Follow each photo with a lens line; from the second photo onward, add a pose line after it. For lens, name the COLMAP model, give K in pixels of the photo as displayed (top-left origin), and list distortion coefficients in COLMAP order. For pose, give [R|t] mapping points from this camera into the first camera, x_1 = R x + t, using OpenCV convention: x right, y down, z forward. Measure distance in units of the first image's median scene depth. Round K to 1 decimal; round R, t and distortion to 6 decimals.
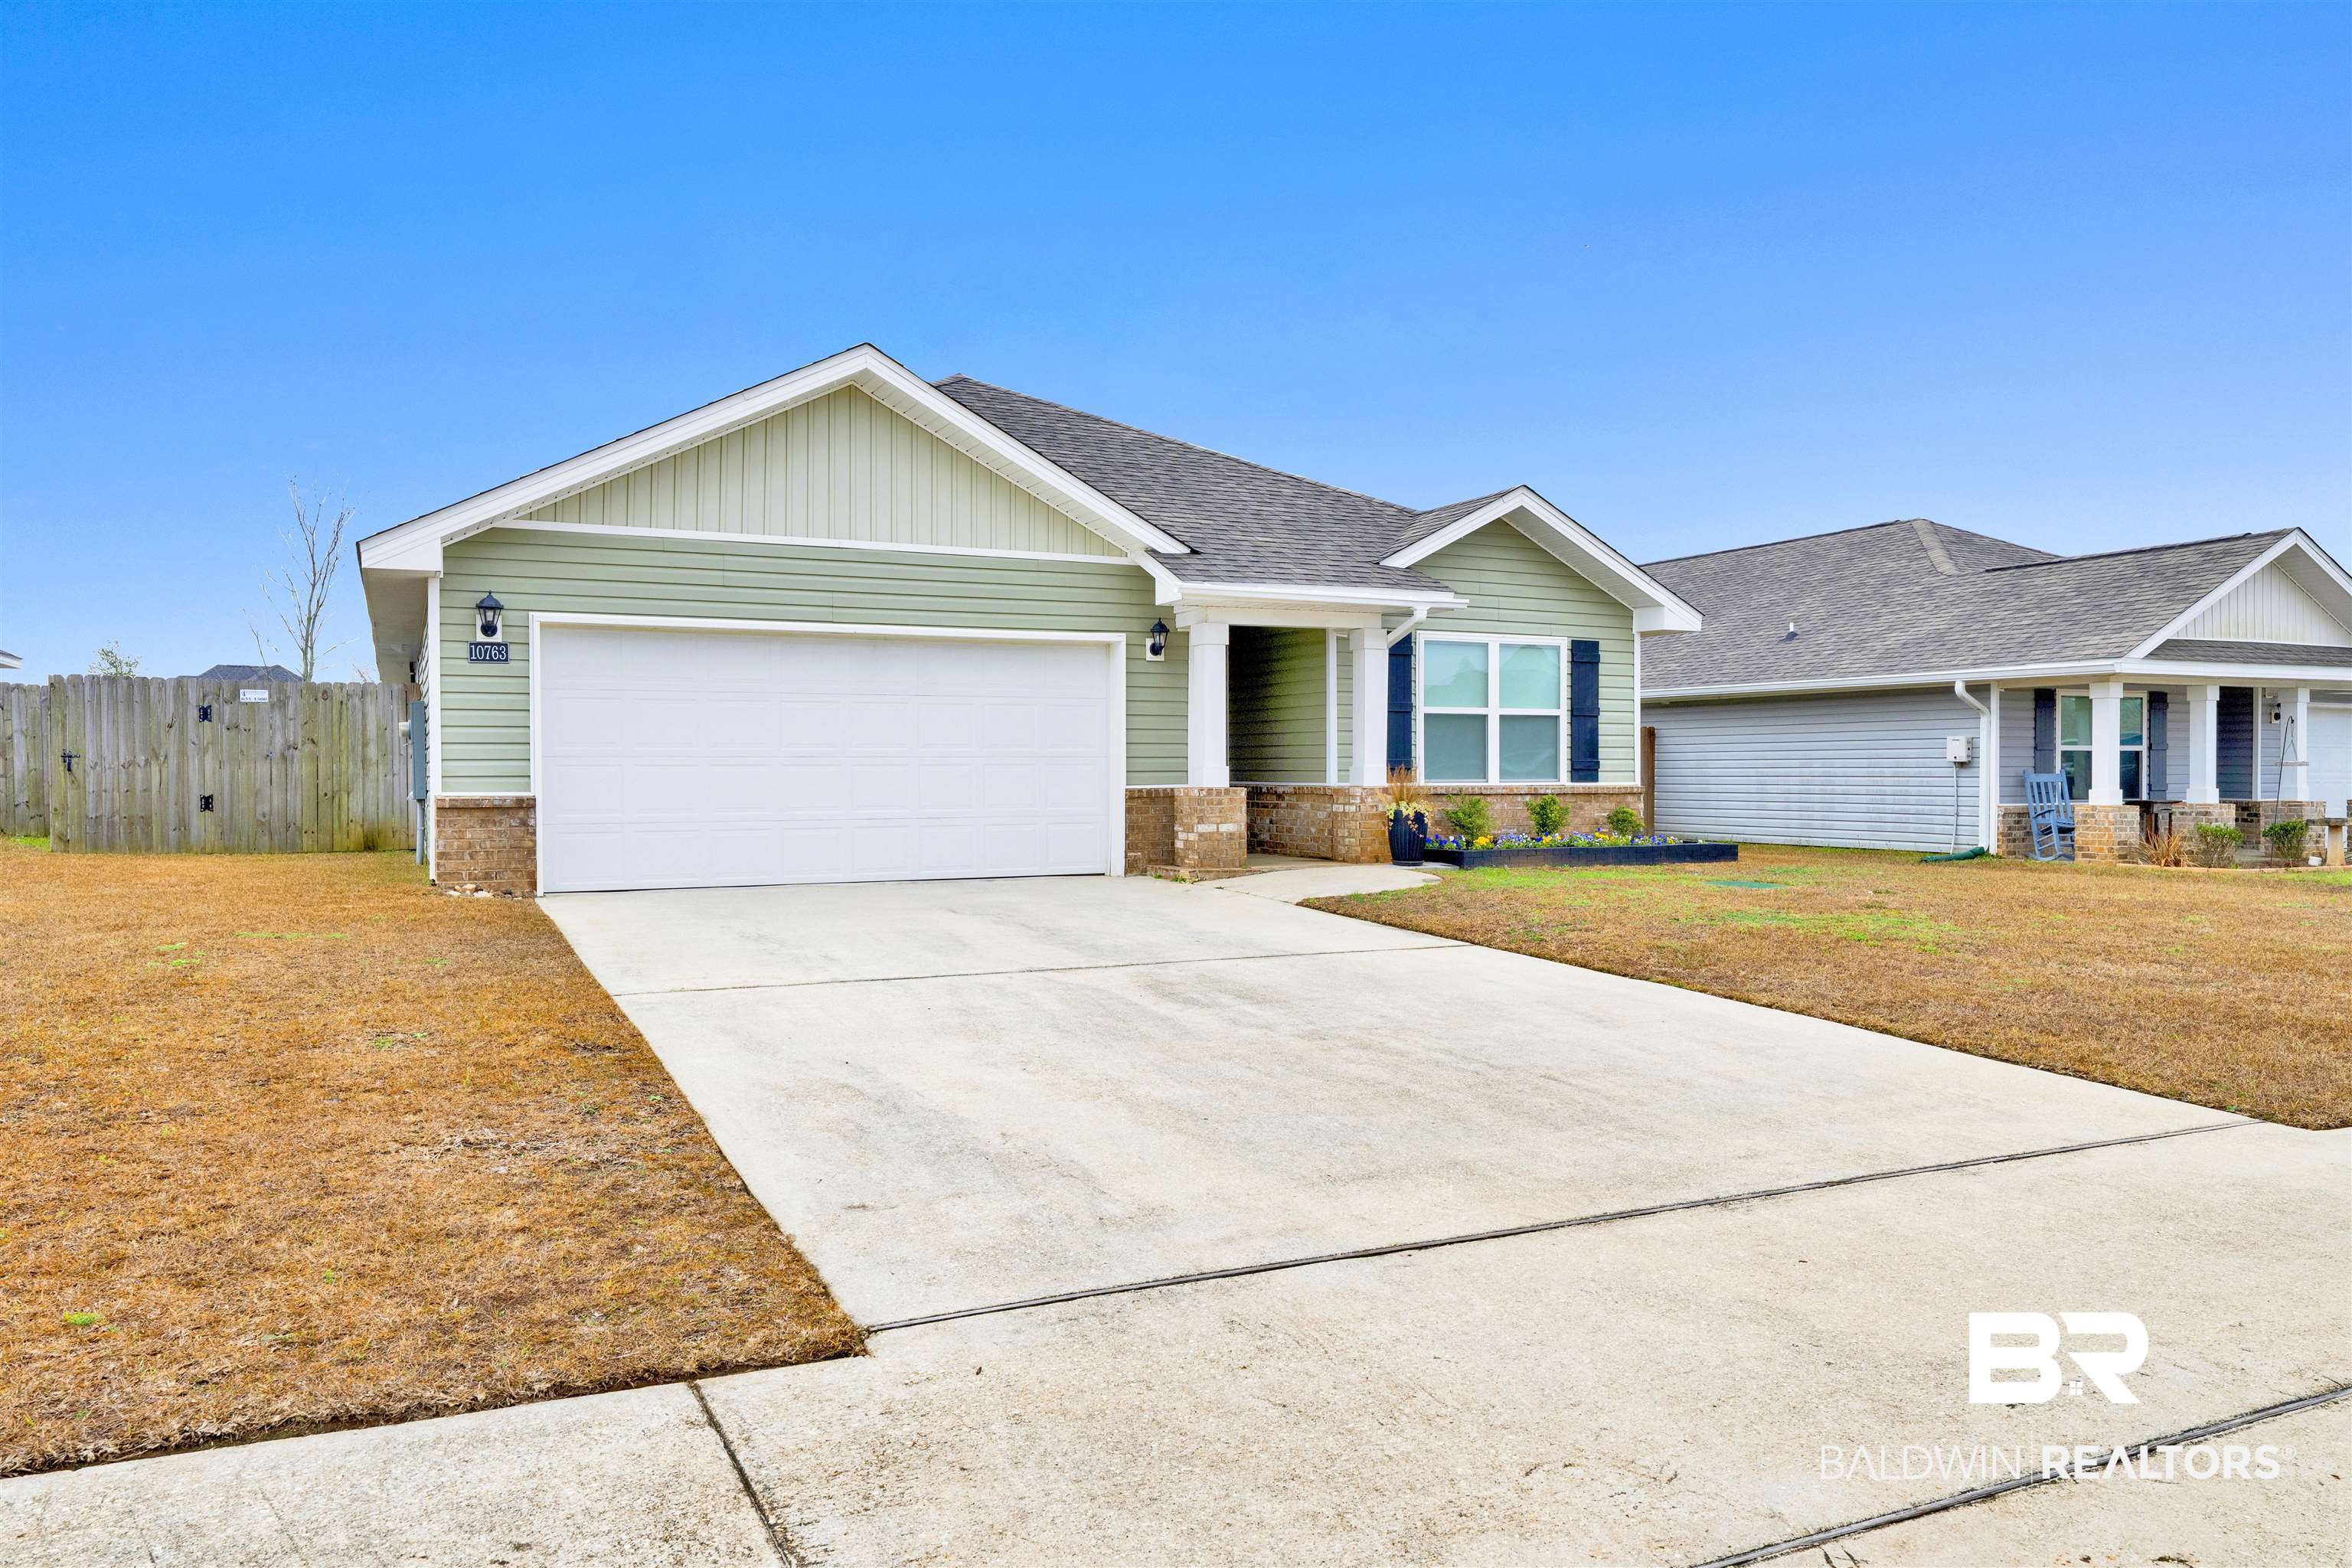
lens RADIAL K [[1565.1, 0, 1176.0], [0, 1565.1, 784.0], [0, 0, 1]] dist [0.002702, 0.000134]
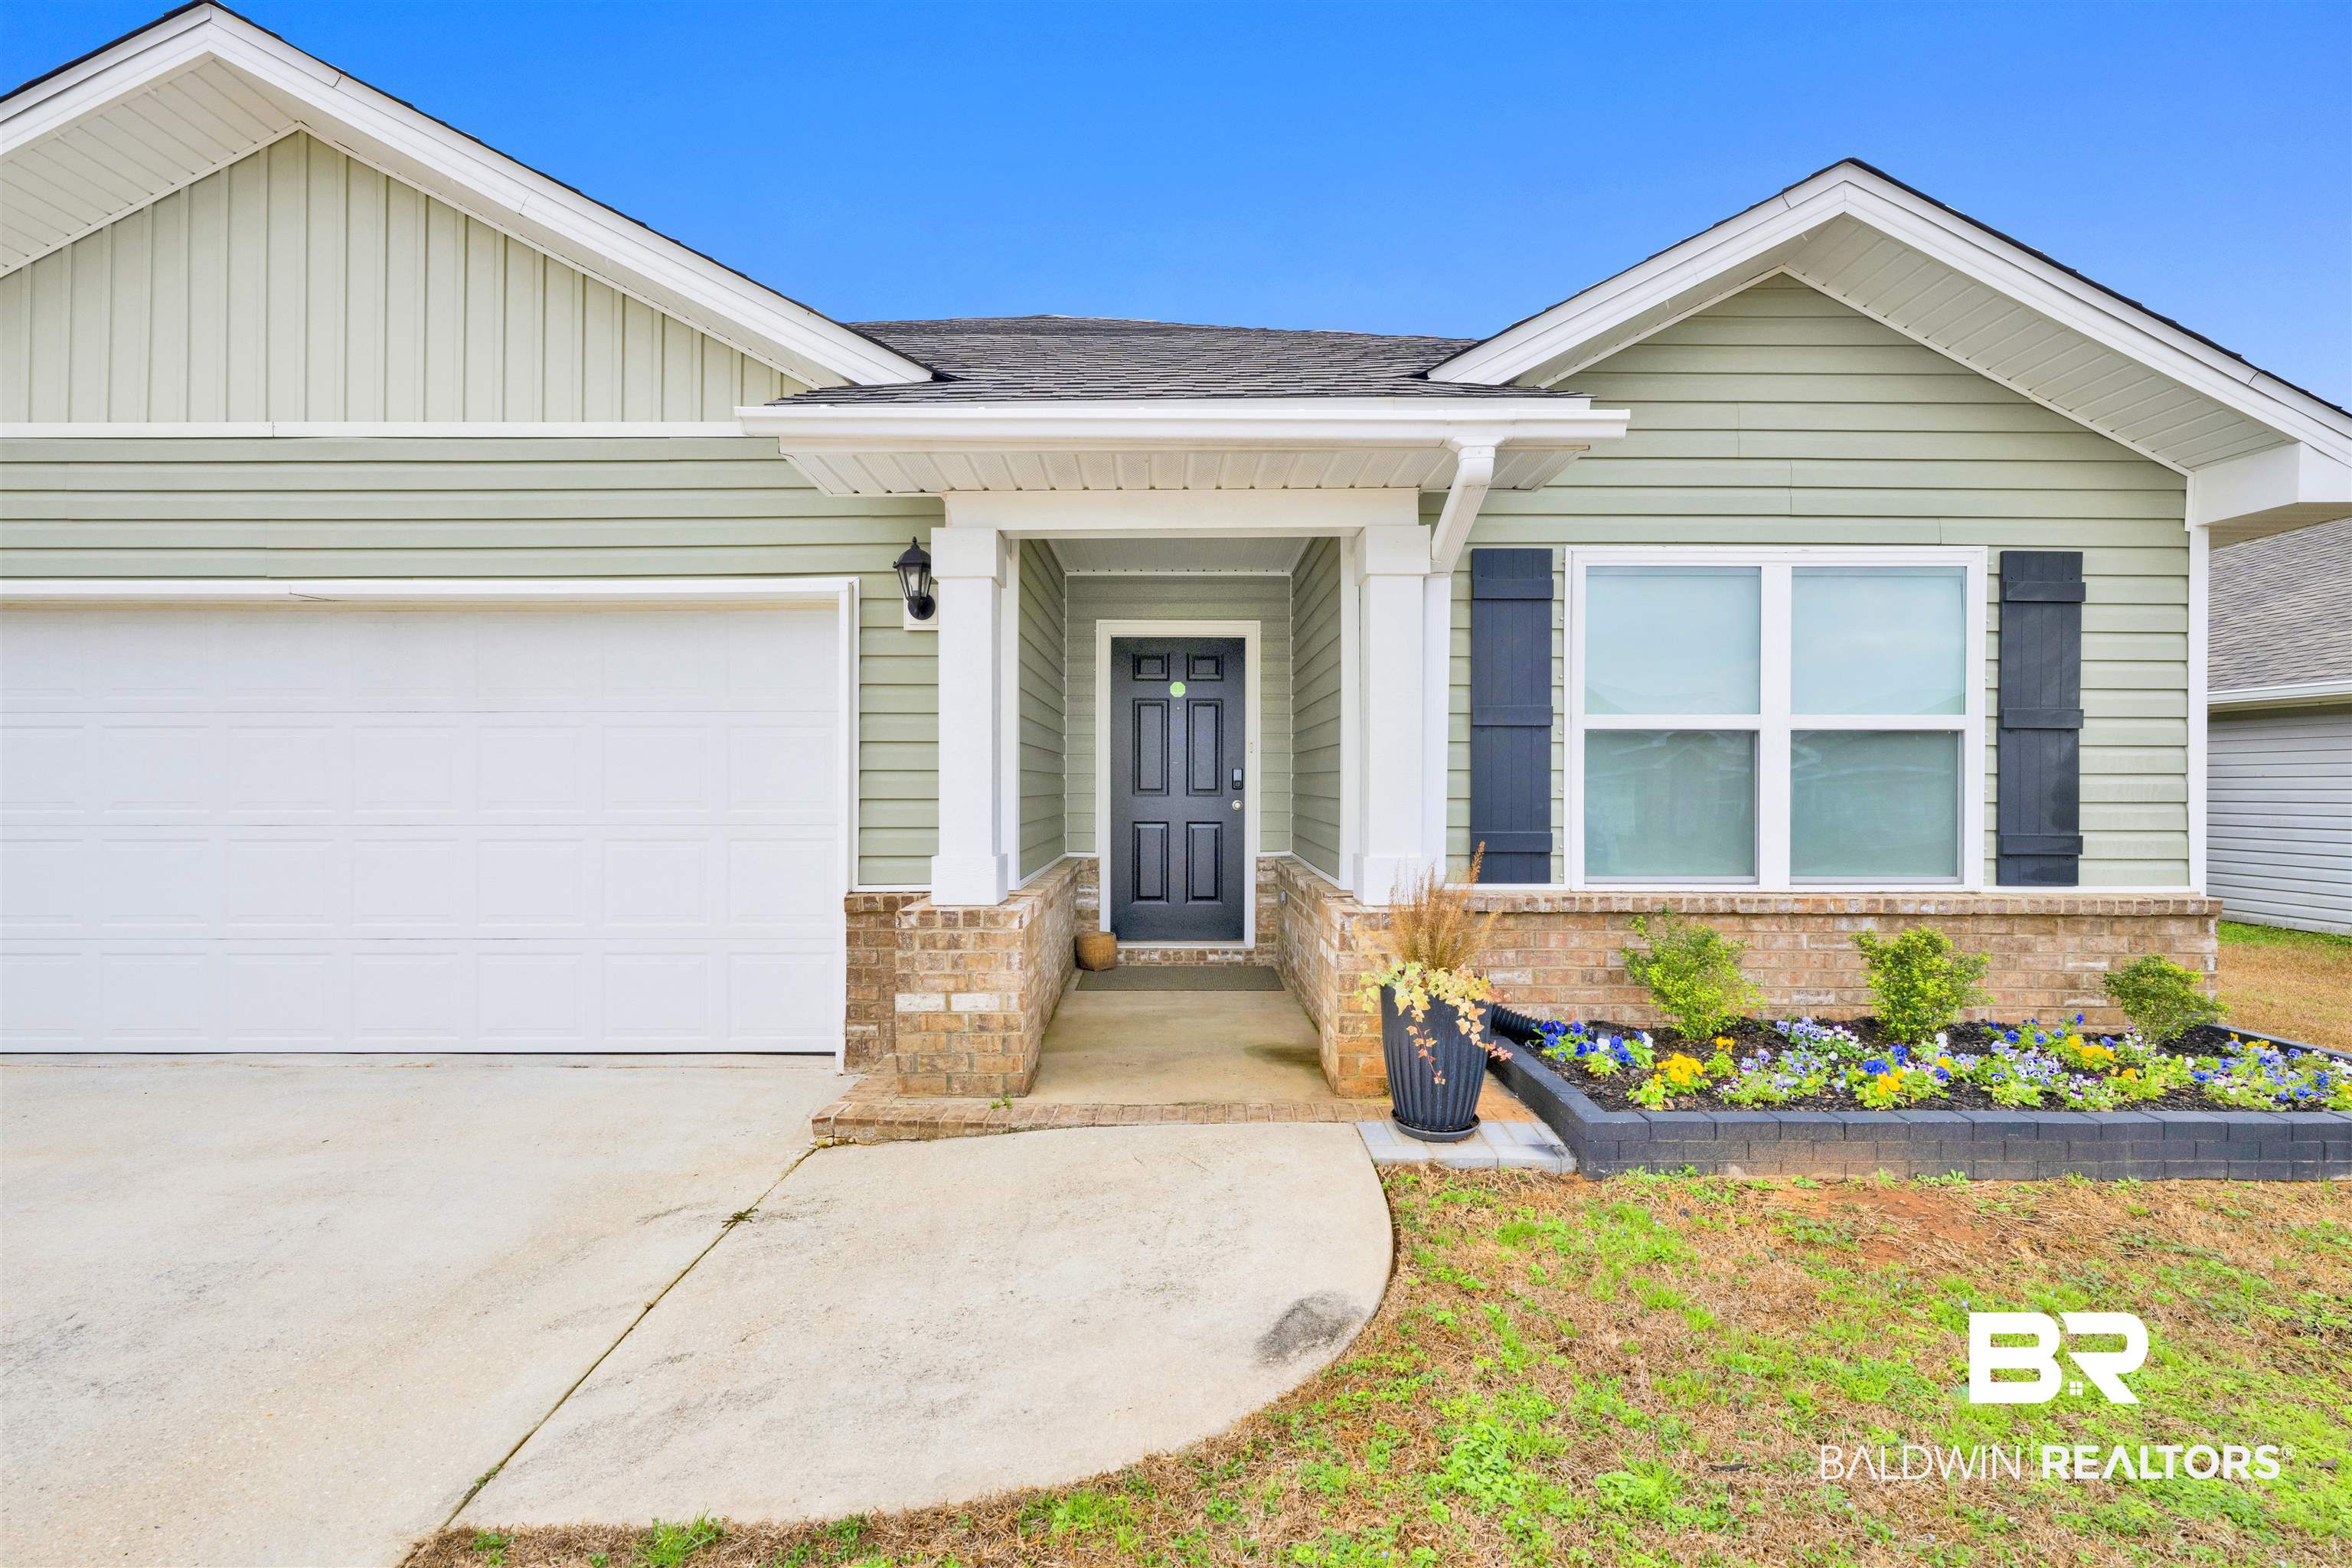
lens RADIAL K [[1043.7, 0, 1162.9], [0, 1043.7, 791.9], [0, 0, 1]] dist [-0.002305, -0.000464]
pose [[0.901614, 0.005781, -0.432502, 0.175057], [-0.006565, 0.999978, -0.000320, -0.025749], [0.432491, 0.003128, 0.901633, 0.663880]]
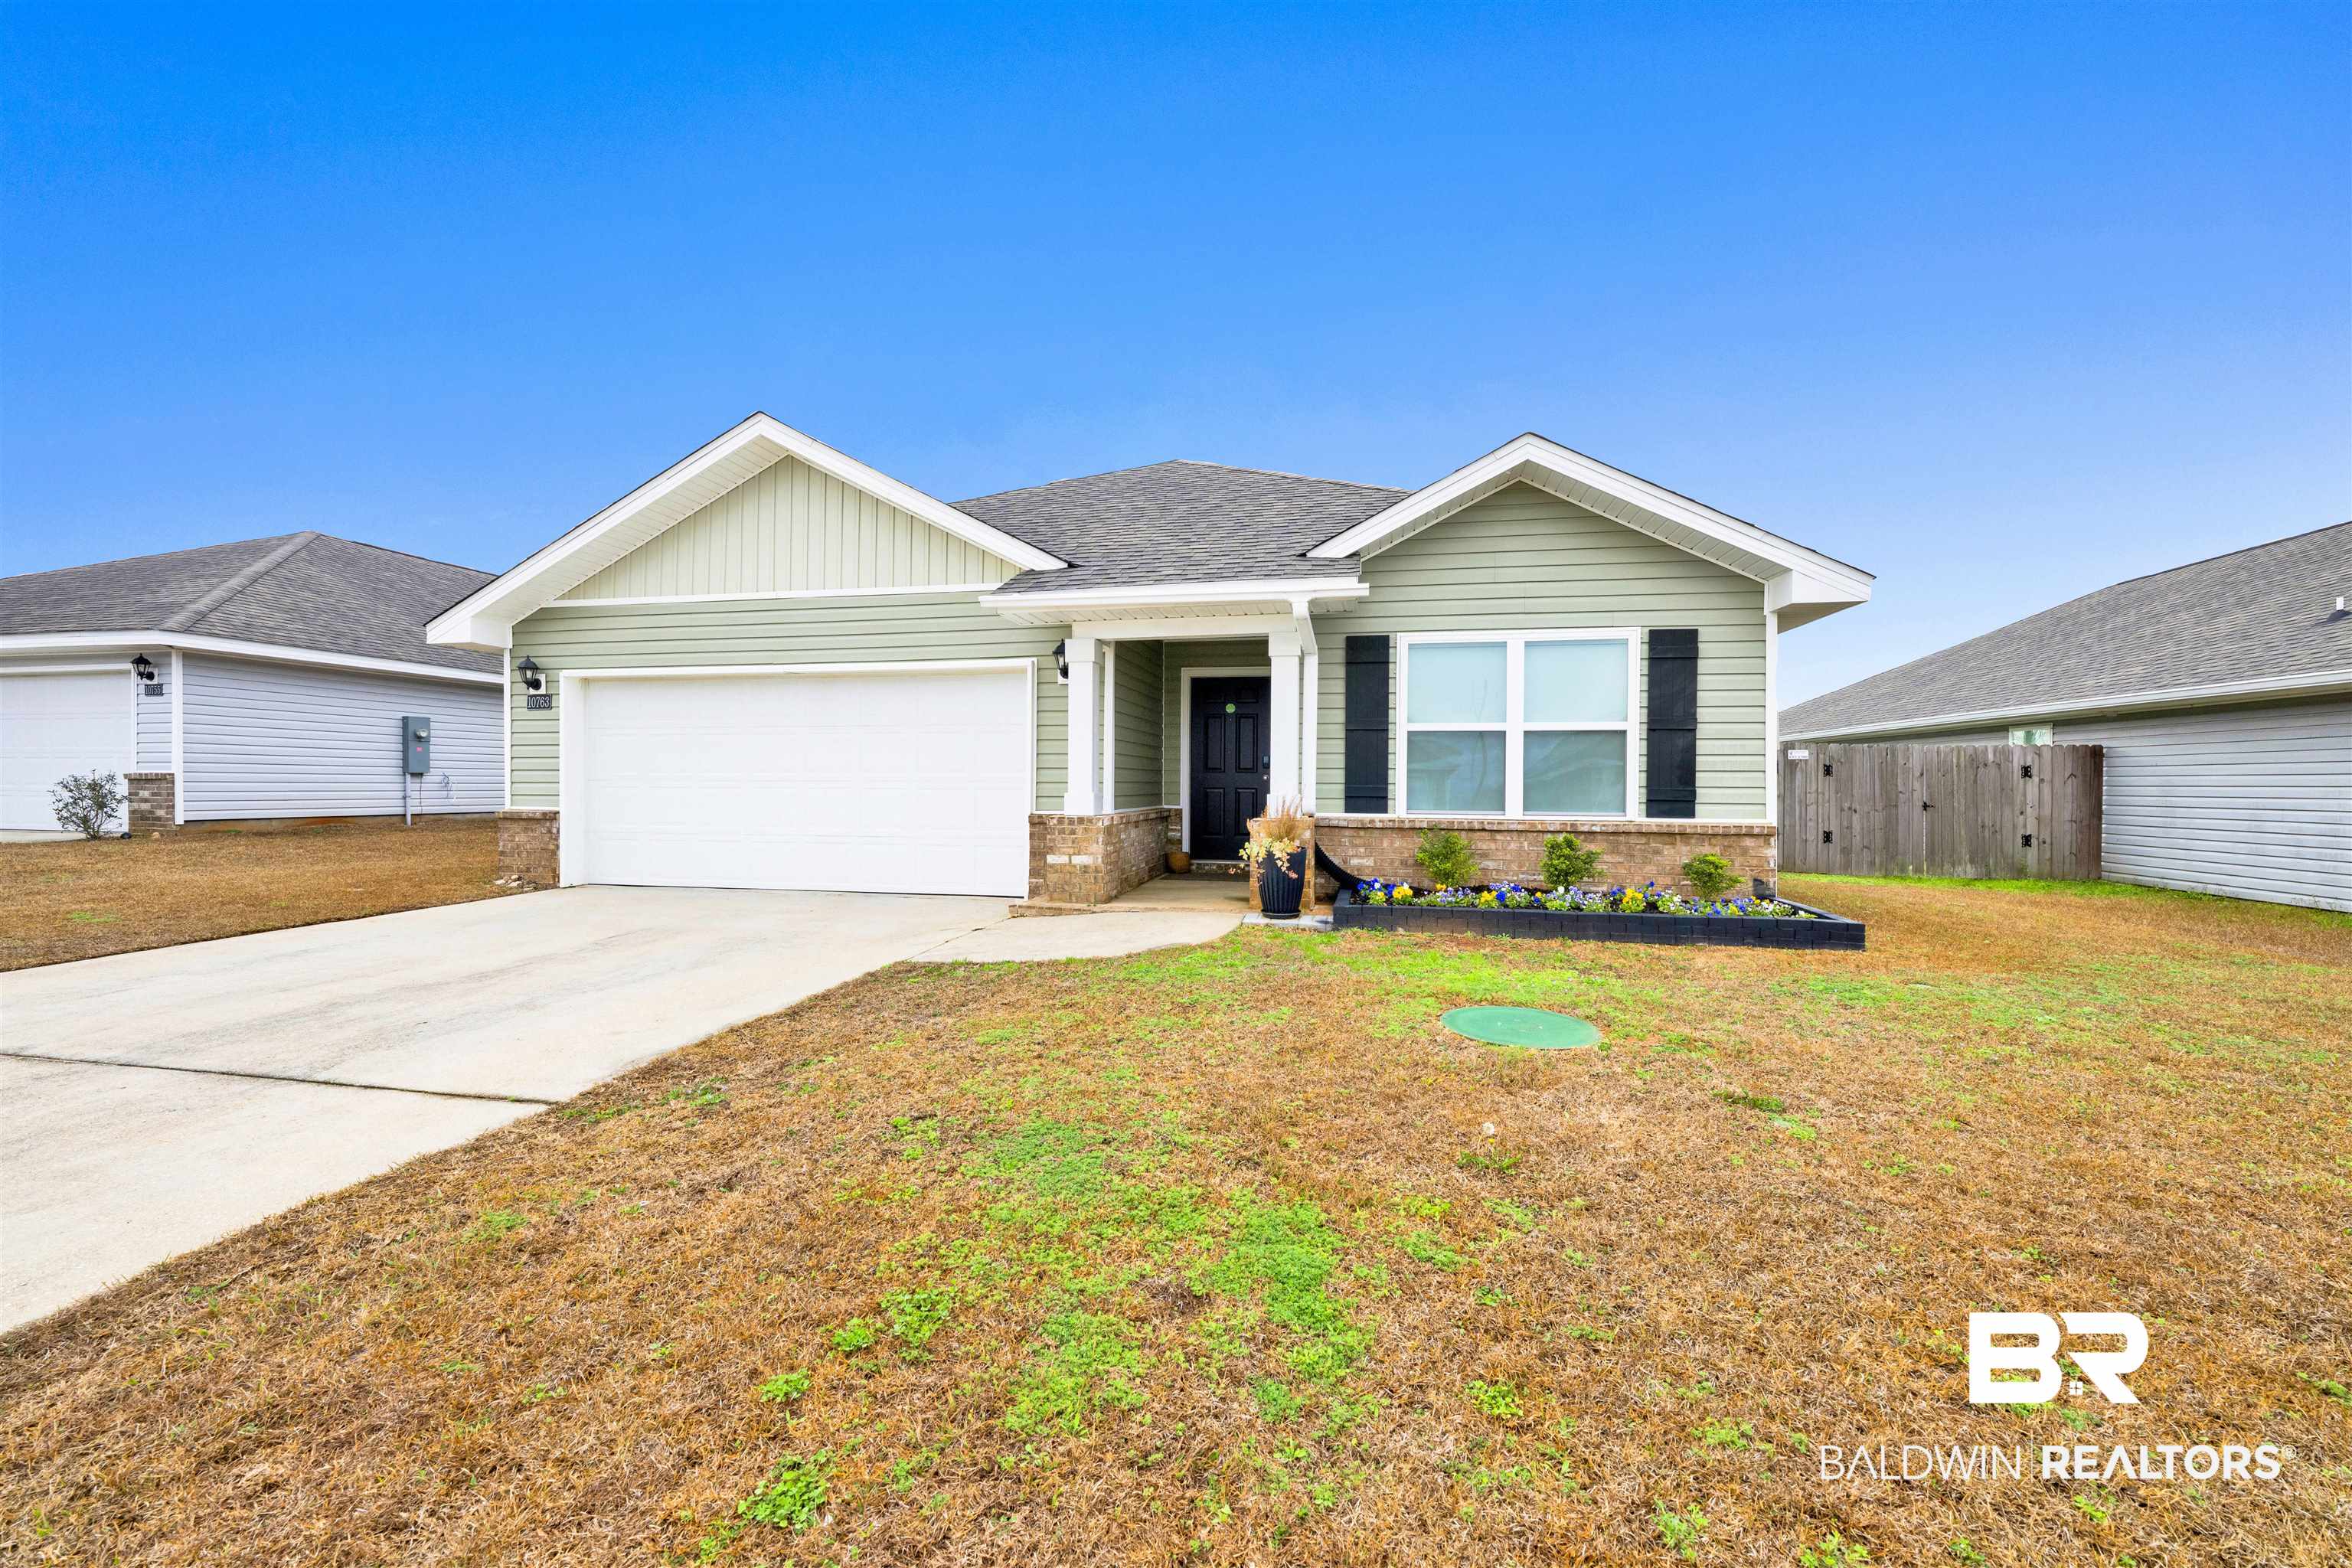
lens RADIAL K [[935.7, 0, 1164.3], [0, 935.7, 787.0], [0, 0, 1]] dist [0.002381, 0.000506]
pose [[0.798427, 0.009964, -0.602009, 0.348924], [-0.012290, 0.999924, 0.000250, -0.013506], [0.601966, 0.007199, 0.798489, 0.511167]]
